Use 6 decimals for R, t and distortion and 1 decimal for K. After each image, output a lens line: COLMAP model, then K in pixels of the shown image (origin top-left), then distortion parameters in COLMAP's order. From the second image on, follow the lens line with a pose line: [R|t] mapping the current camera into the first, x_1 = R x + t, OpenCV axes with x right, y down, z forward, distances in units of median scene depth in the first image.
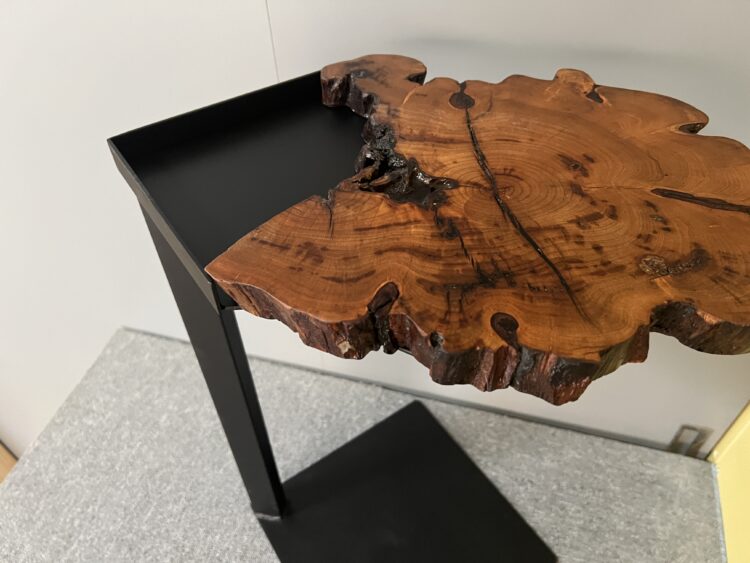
lens RADIAL K [[558.6, 0, 375.8], [0, 558.6, 280.3], [0, 0, 1]] dist [0.047366, -0.061632]
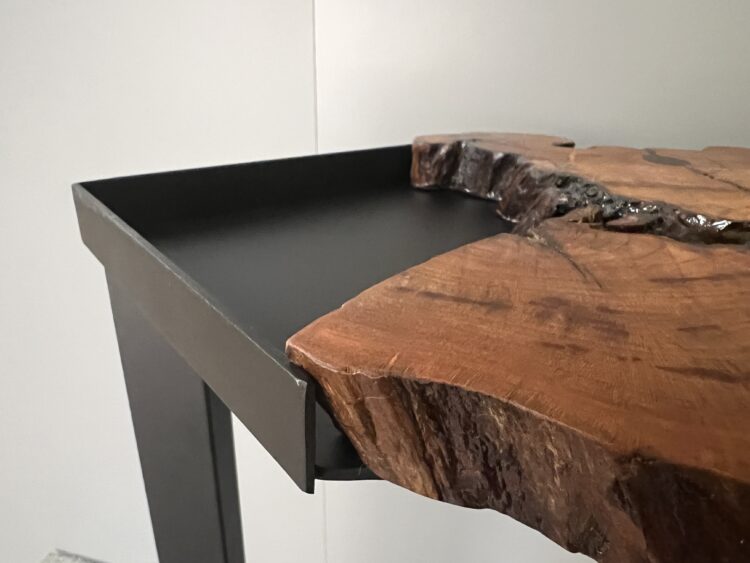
lens RADIAL K [[570.4, 0, 373.6], [0, 570.4, 282.6], [0, 0, 1]] dist [-0.007072, -0.005957]
pose [[0.997486, 0.051433, 0.048742, -0.251733], [-0.030166, 0.930639, -0.364692, 0.066552], [-0.064119, 0.362305, 0.929852, 0.610580]]
